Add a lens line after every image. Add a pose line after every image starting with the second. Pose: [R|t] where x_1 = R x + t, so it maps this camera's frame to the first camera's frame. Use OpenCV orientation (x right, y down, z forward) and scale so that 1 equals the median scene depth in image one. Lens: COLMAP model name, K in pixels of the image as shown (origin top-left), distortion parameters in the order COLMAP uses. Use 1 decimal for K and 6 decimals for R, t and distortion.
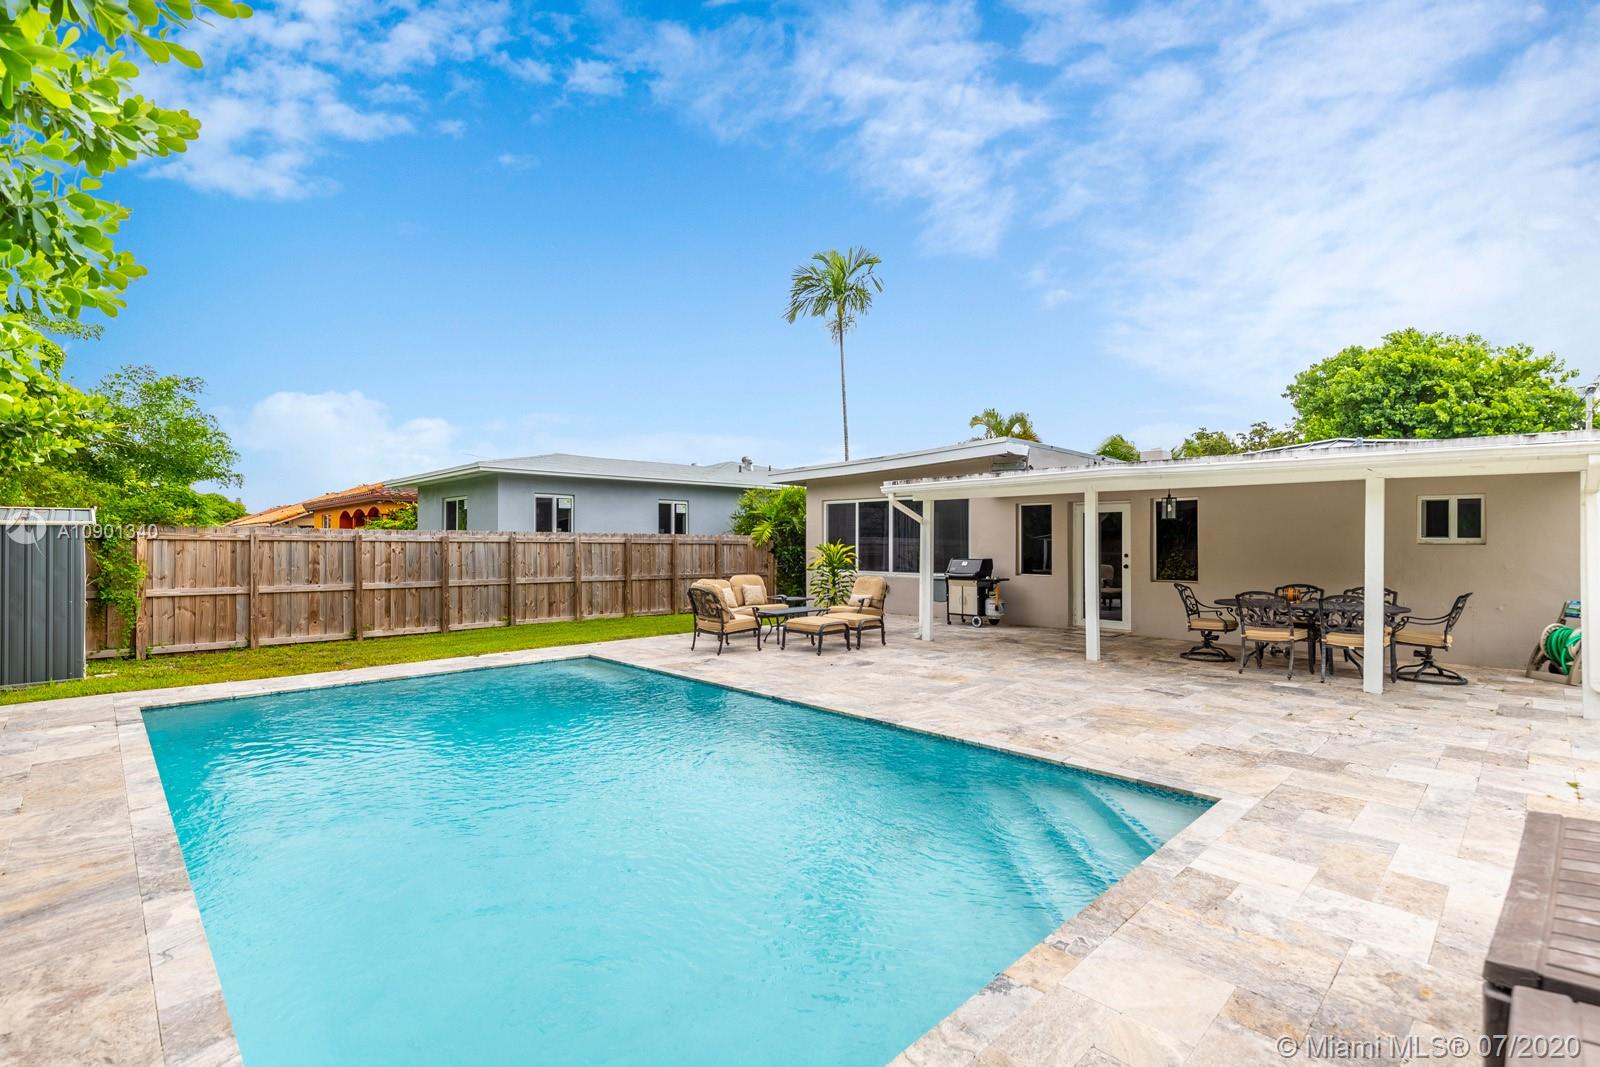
lens RADIAL K [[729.4, 0, 792.7], [0, 729.4, 544.1], [0, 0, 1]] dist [0.007402, -0.000767]
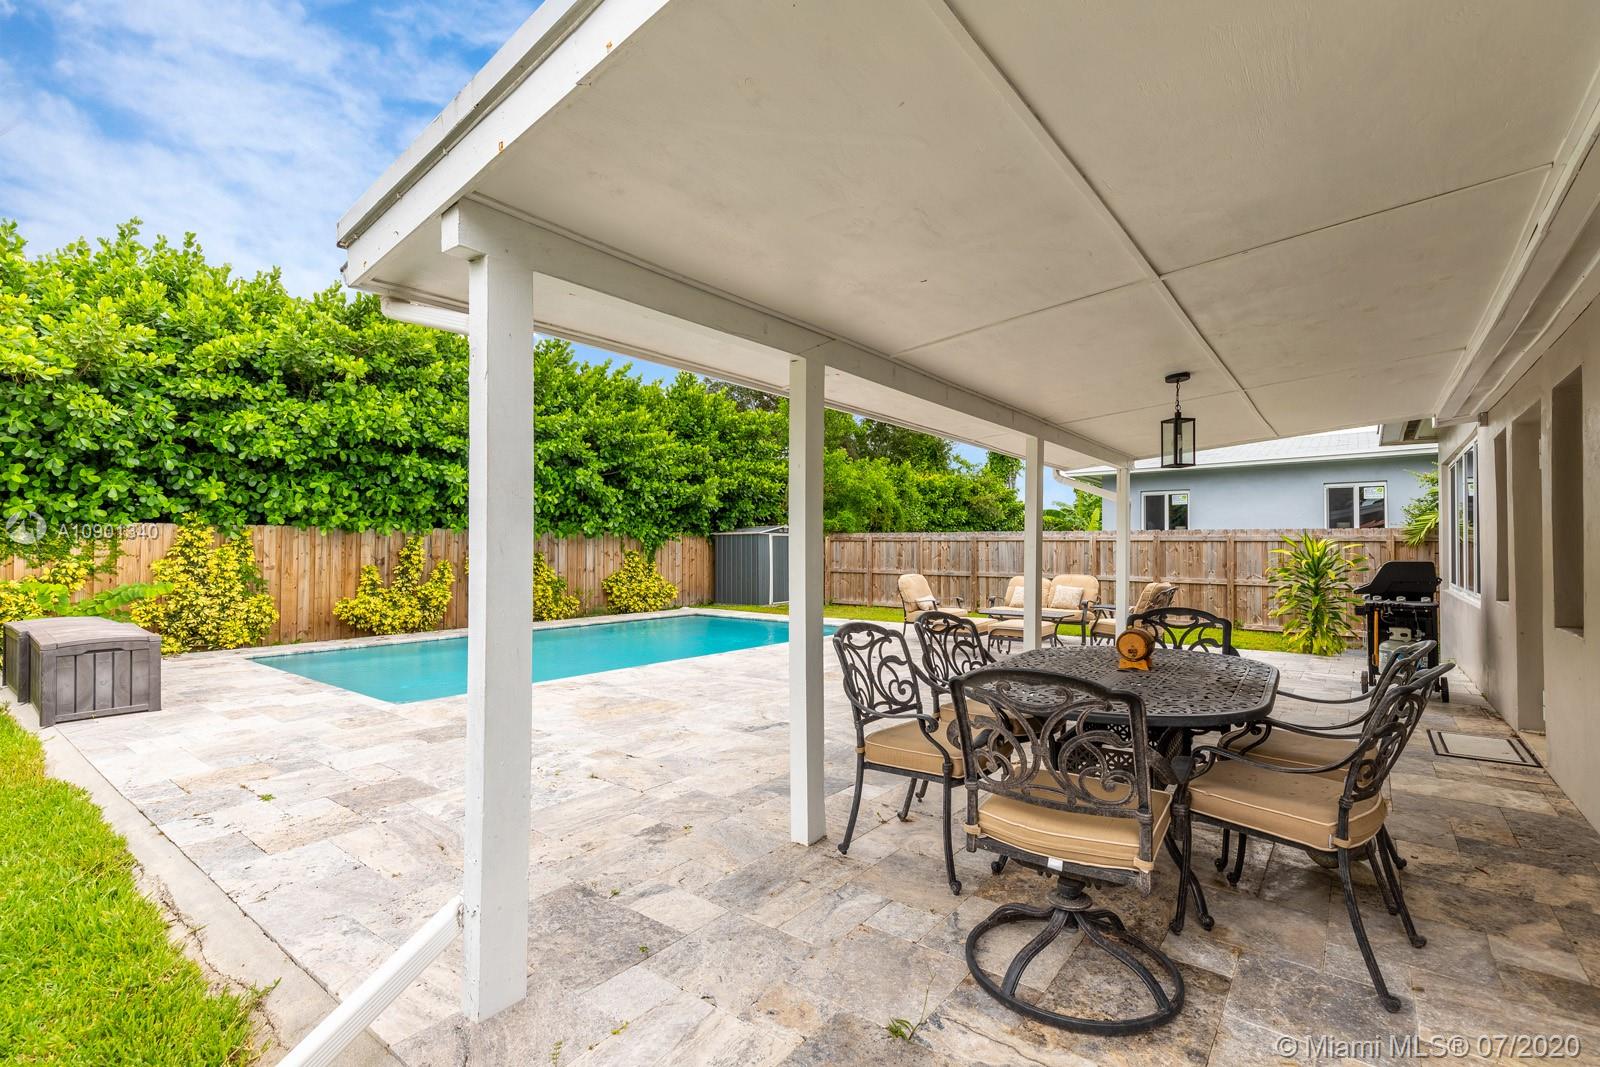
lens RADIAL K [[729.4, 0, 790.6], [0, 729.4, 541.6], [0, 0, 1]] dist [0.007402, -0.000767]
pose [[0.152186, -0.014257, -0.988249, 0.725679], [0.003137, 0.999898, -0.013942, 0.014081], [0.988347, -0.000978, 0.152216, 0.462948]]
